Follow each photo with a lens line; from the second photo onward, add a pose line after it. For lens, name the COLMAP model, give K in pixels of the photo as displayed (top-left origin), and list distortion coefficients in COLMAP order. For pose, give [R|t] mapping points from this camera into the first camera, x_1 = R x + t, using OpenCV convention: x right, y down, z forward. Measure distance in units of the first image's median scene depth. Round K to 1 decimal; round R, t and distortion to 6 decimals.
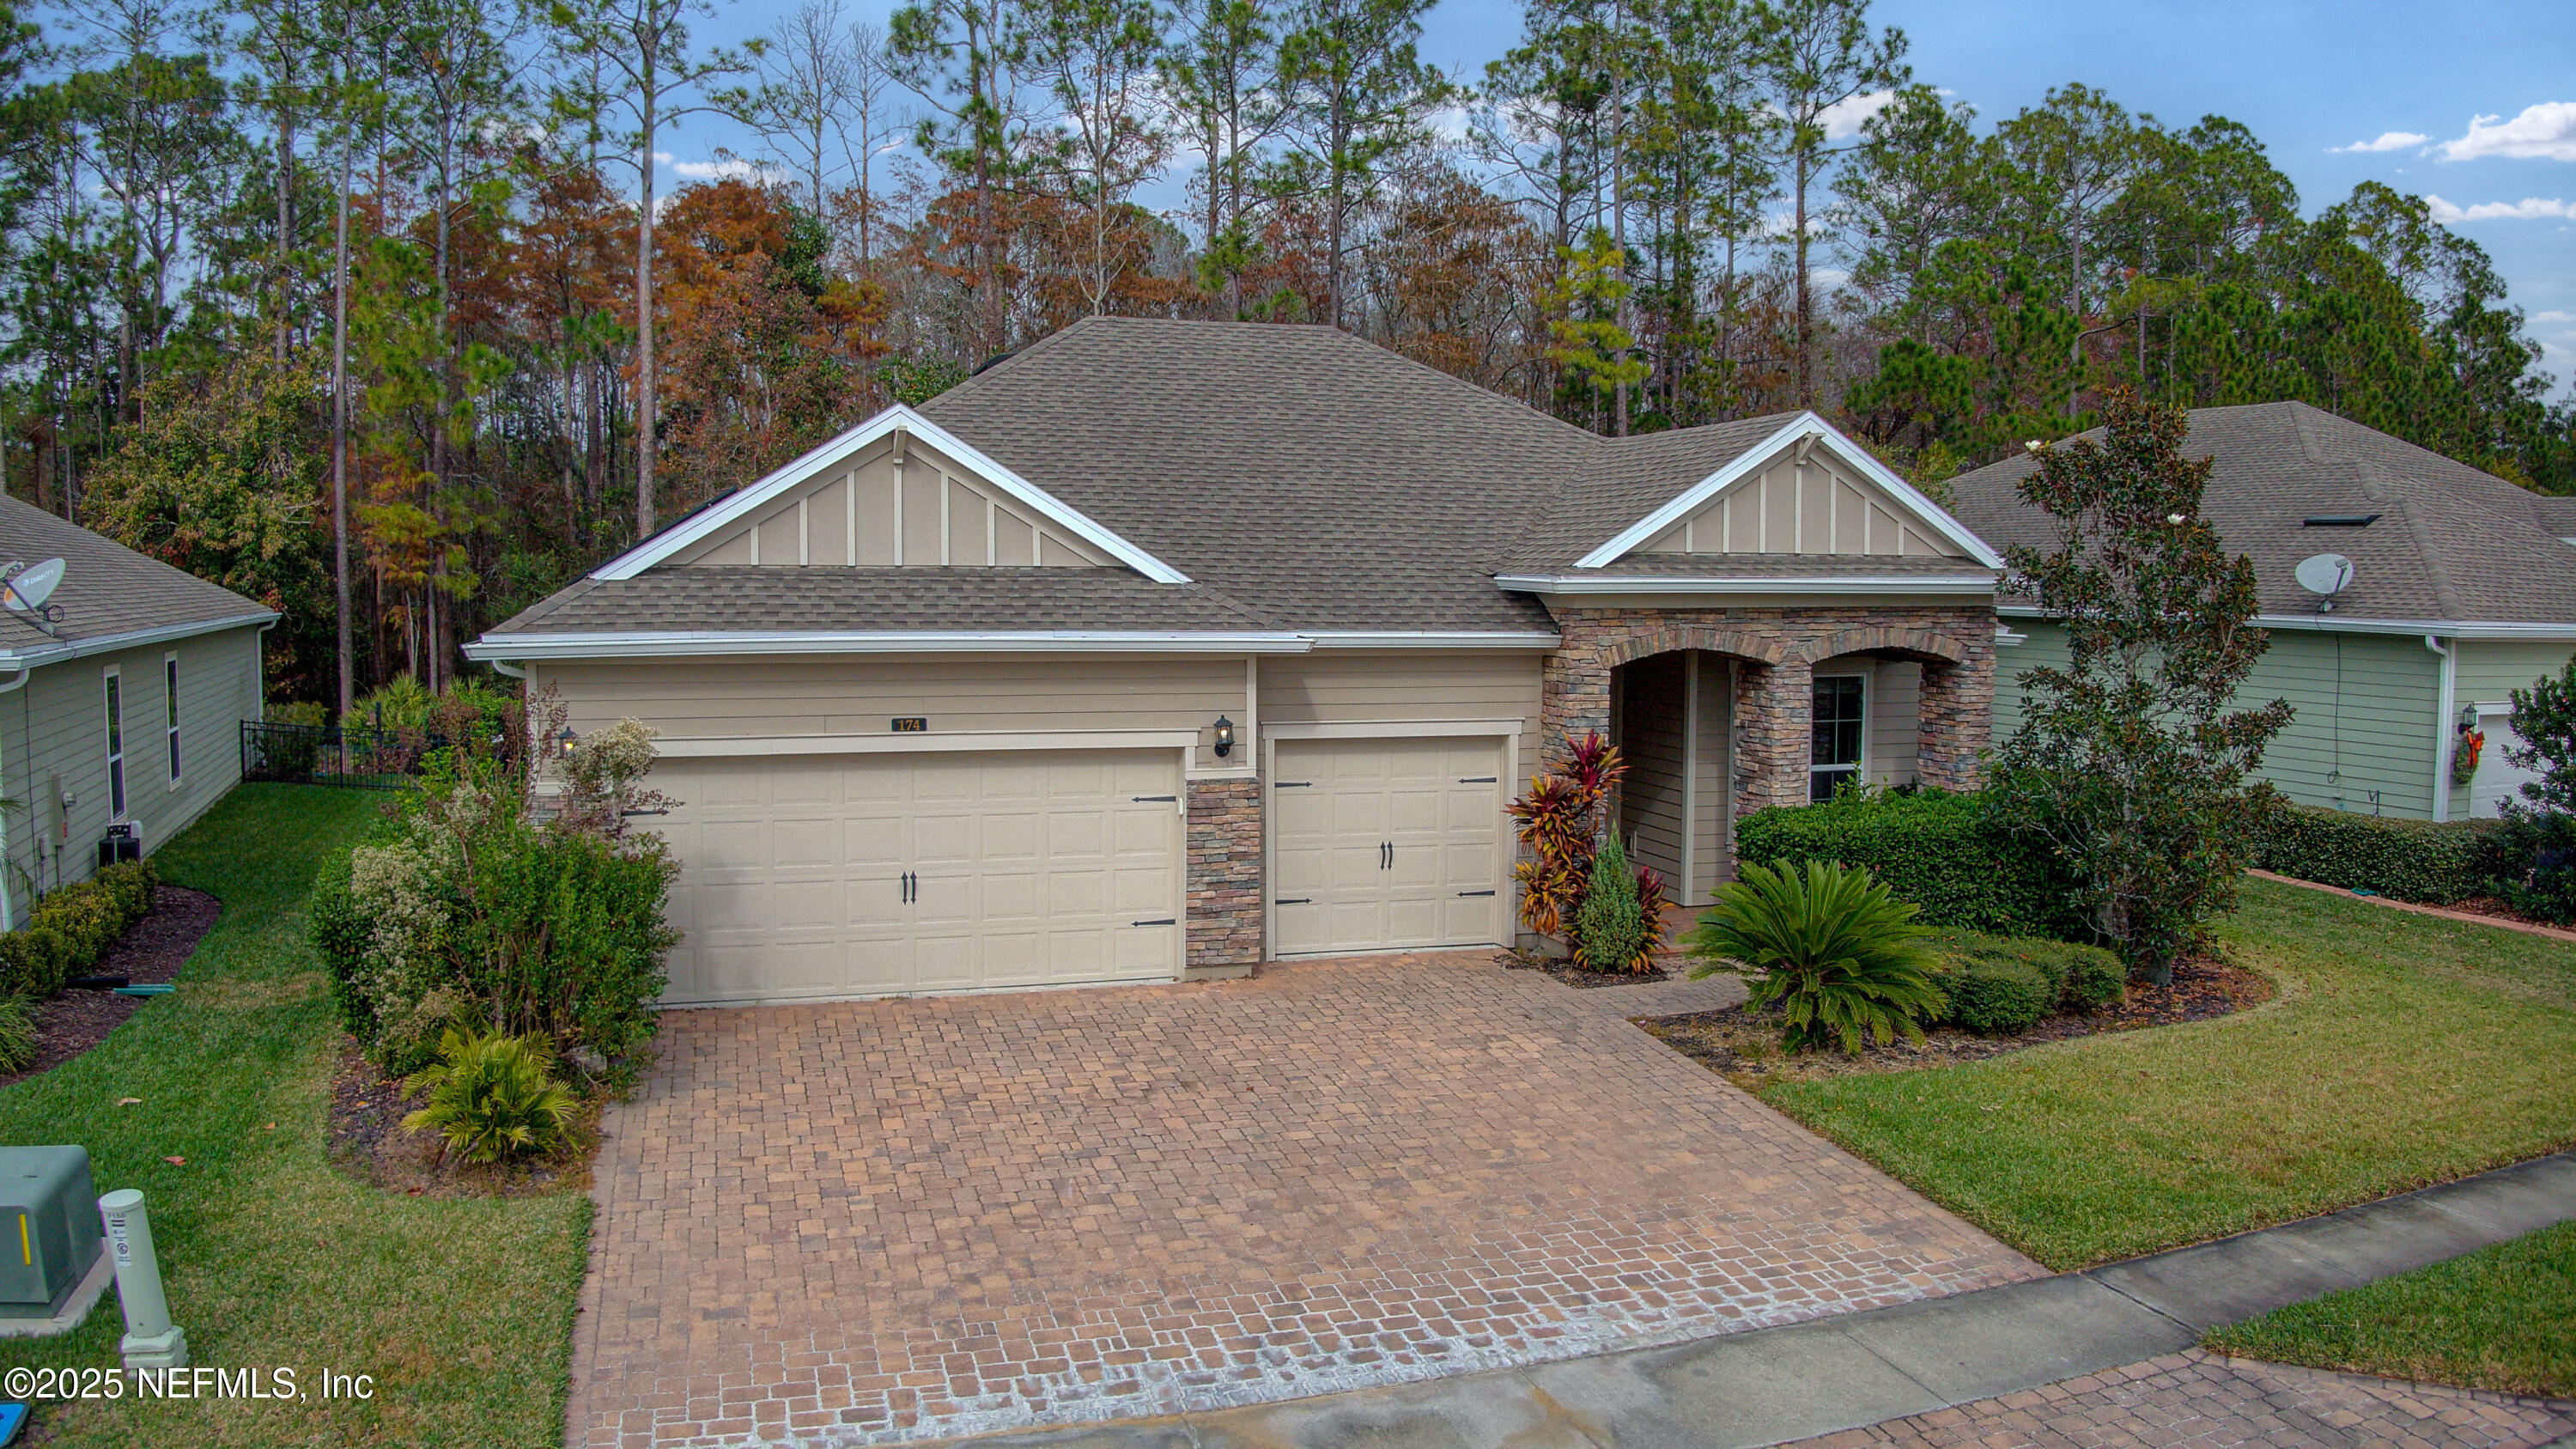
lens RADIAL K [[1878.7, 0, 1284.6], [0, 1878.7, 706.8], [0, 0, 1]] dist [-0.142926, 0.001121]
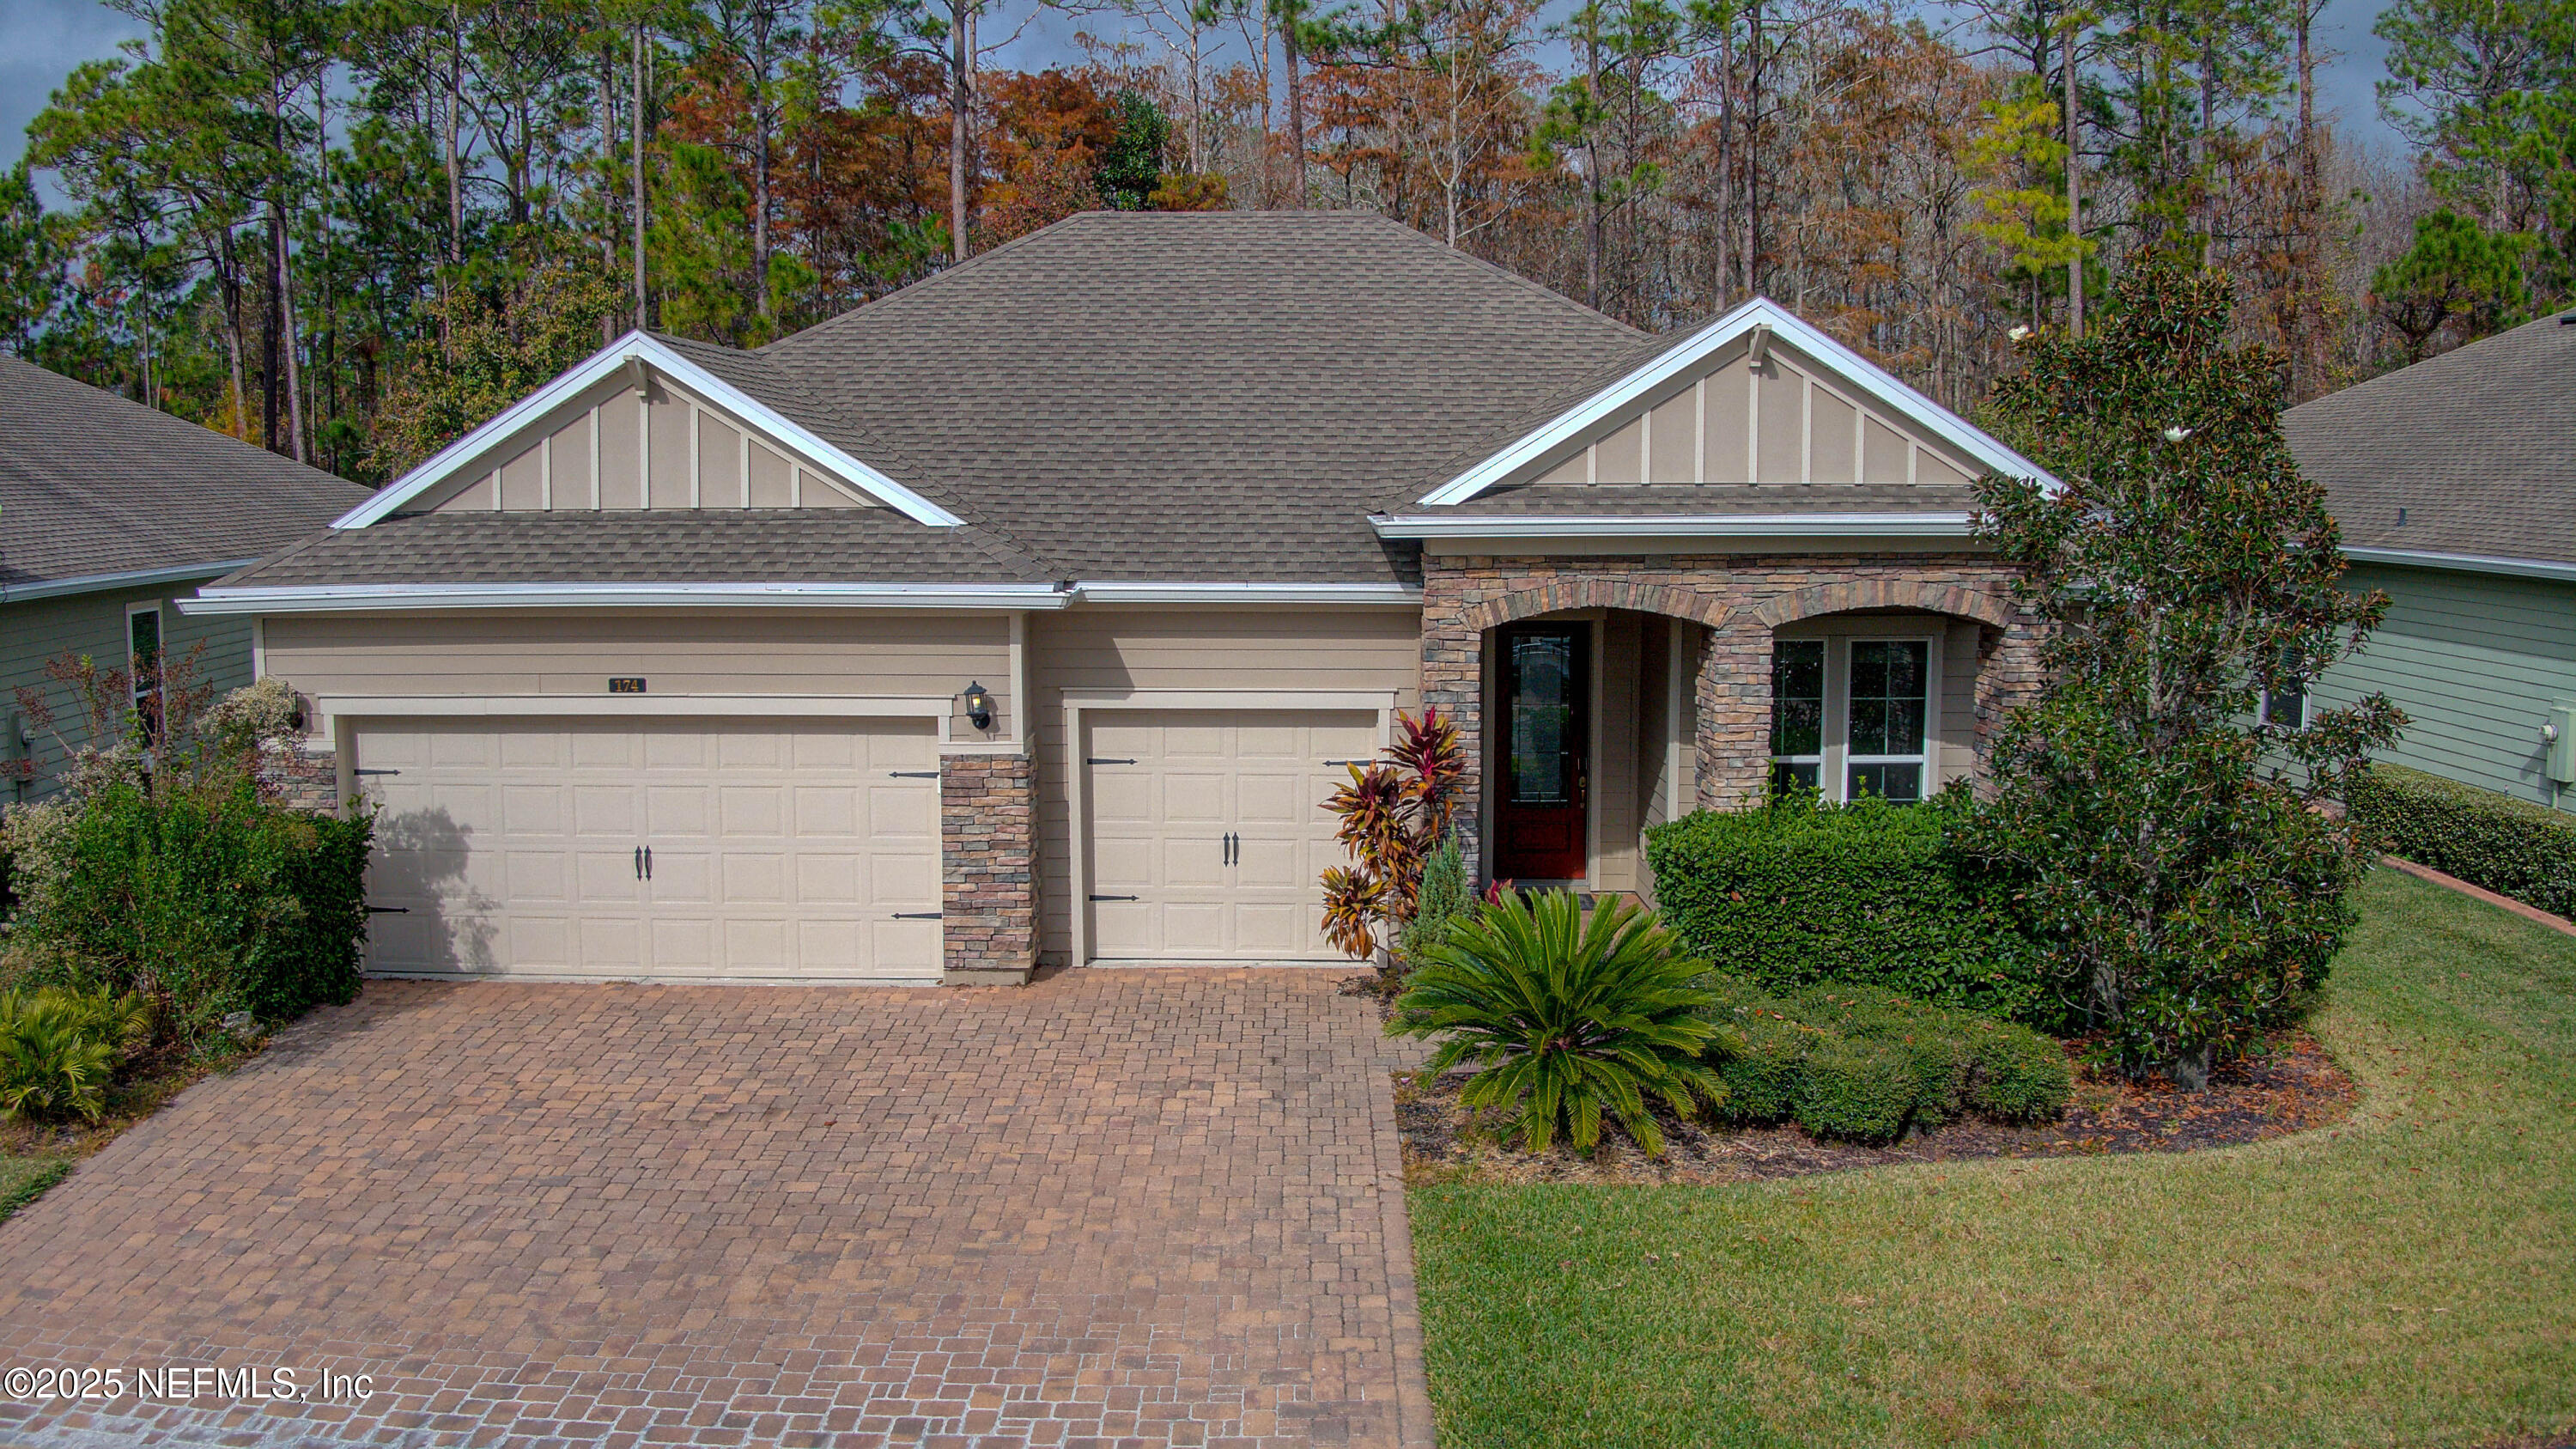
lens RADIAL K [[2040.0, 0, 1345.8], [0, 2040.0, 706.2], [0, 0, 1]] dist [-0.147110, -0.058513]
pose [[0.957869, 0.026447, -0.285985, 0.412392], [-0.015525, 0.999063, 0.040389, -0.024977], [0.286785, -0.034248, 0.957383, 0.167587]]
